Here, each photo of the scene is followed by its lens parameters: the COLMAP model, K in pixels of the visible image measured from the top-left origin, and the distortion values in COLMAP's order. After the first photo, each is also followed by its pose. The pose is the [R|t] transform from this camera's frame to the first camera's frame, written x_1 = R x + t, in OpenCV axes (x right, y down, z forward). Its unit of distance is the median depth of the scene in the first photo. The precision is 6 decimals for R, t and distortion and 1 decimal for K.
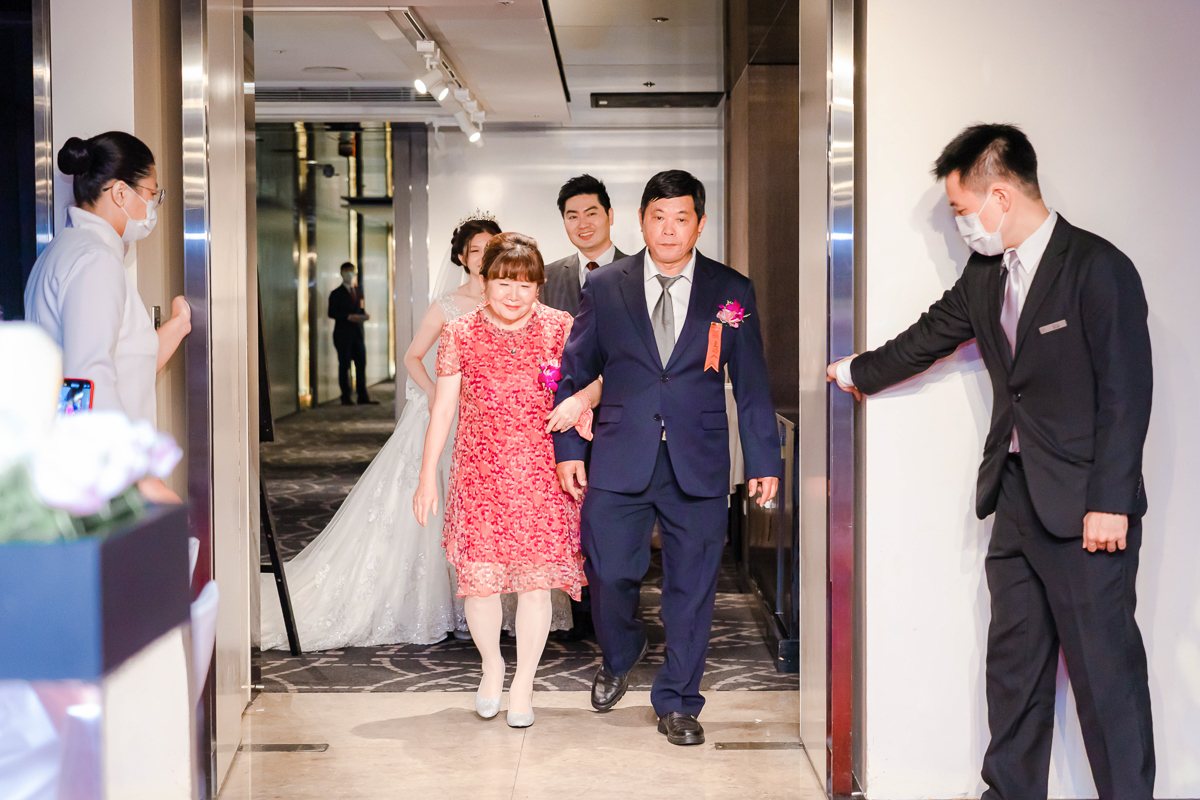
lens RADIAL K [[2096.1, 0, 600.5], [0, 2096.1, 401.5], [0, 0, 1]] dist [0.298847, 0.000000]
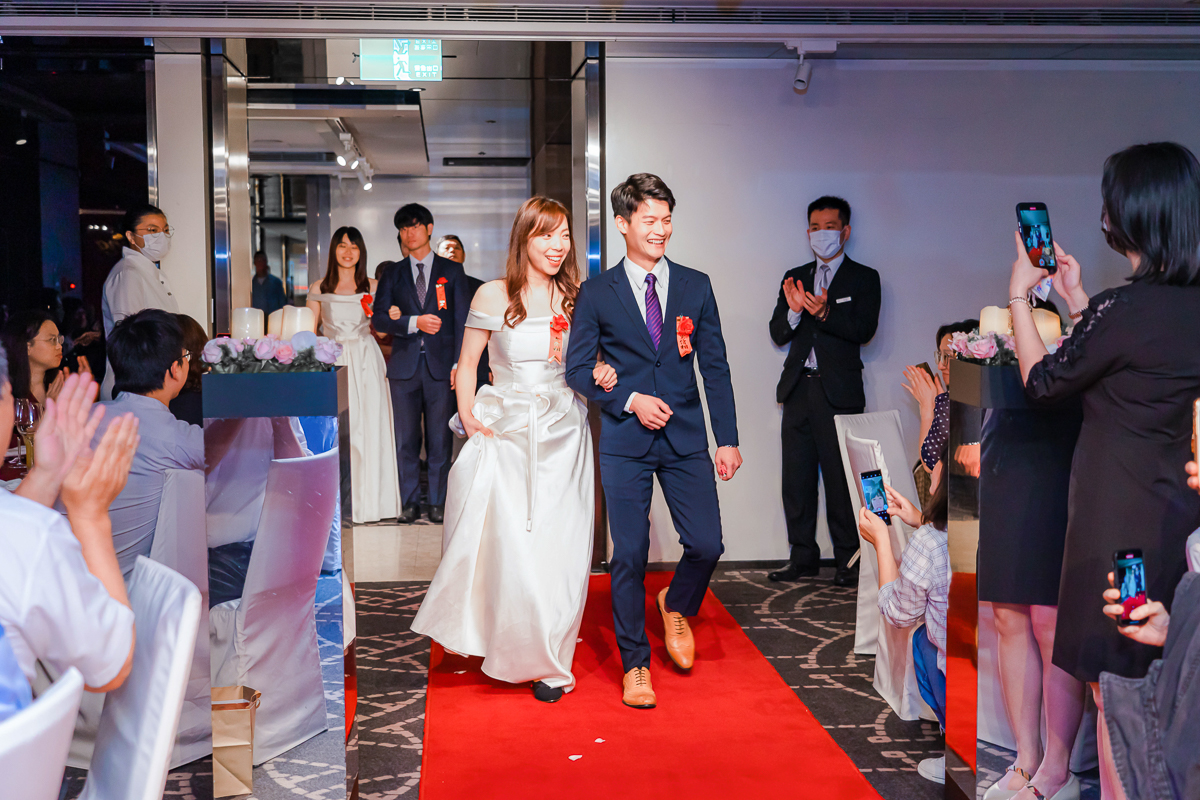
lens RADIAL K [[1674.9, 0, 602.9], [0, 1674.9, 399.0], [0, 0, 1]] dist [0.023947, 0.000000]
pose [[0.995009, -0.000972, 0.099778, -0.011131], [-0.000536, 0.999886, 0.015080, 0.010028], [-0.099781, -0.015058, 0.994895, -0.223354]]
